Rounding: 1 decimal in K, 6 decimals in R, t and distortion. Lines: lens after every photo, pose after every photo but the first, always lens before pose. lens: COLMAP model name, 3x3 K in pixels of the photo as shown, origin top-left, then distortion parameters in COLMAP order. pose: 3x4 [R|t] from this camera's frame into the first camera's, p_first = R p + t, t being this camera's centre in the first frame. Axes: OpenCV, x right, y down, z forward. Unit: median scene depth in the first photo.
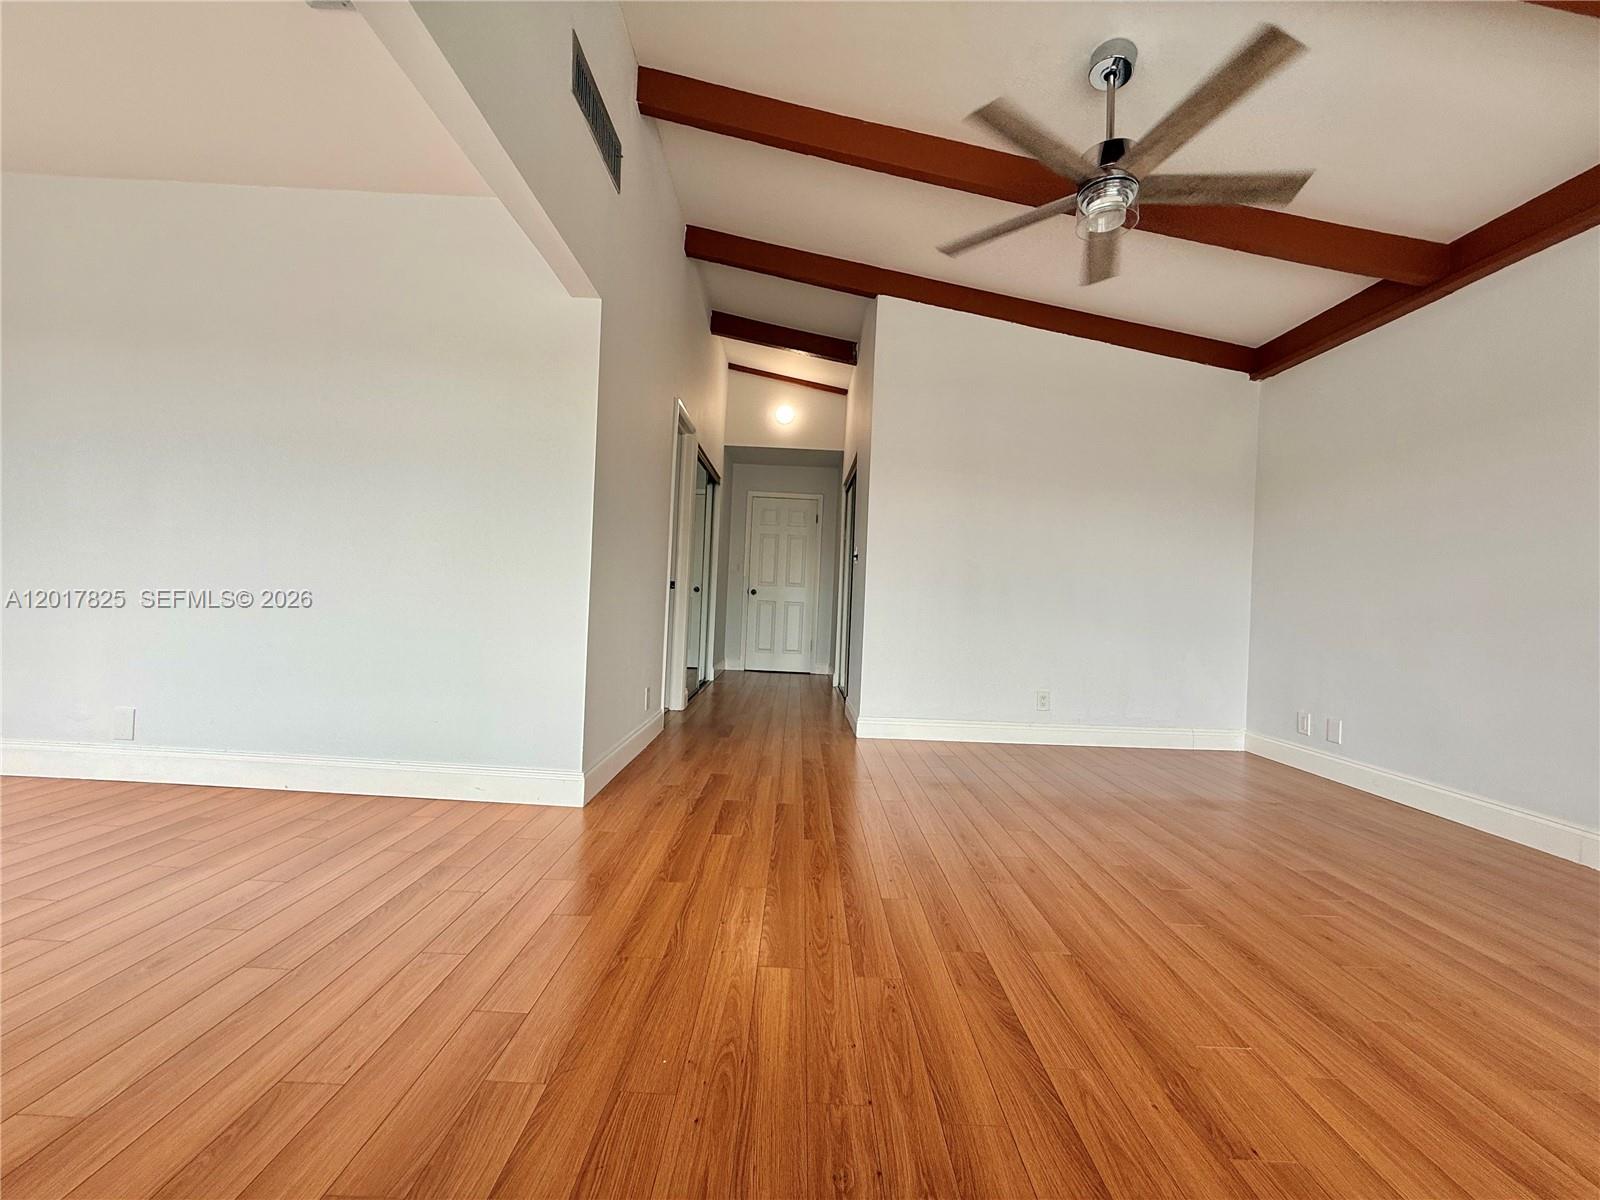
lens RADIAL K [[639.6, 0, 798.8], [0, 639.6, 596.1], [0, 0, 1]] dist [0.000567, 0.000367]
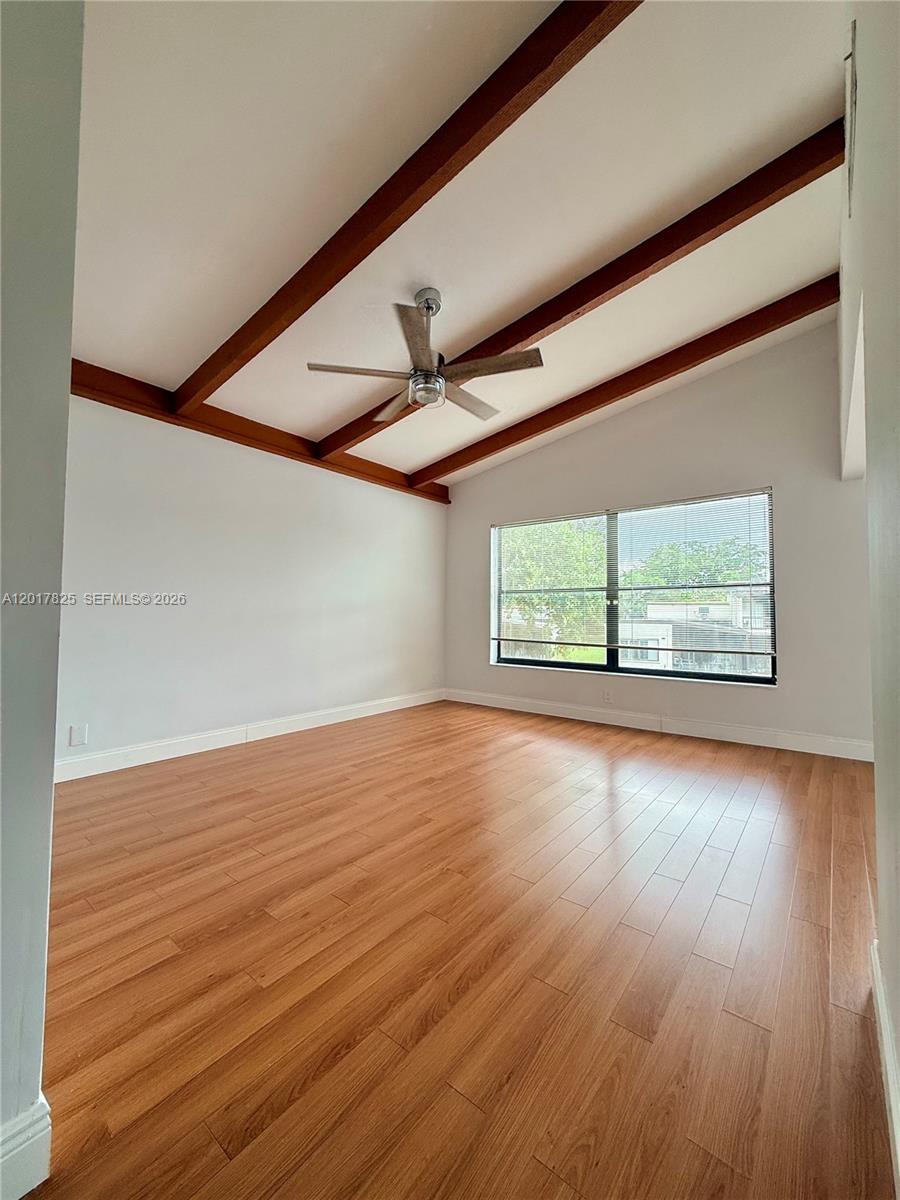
lens RADIAL K [[479.7, 0, 449.8], [0, 479.7, 599.5], [0, 0, 1]] dist [0.000567, 0.000367]
pose [[-0.776921, -0.031636, 0.628803, -0.375623], [-0.045813, 0.998930, -0.006346, -0.098406], [-0.627929, -0.033737, -0.777539, 2.169094]]
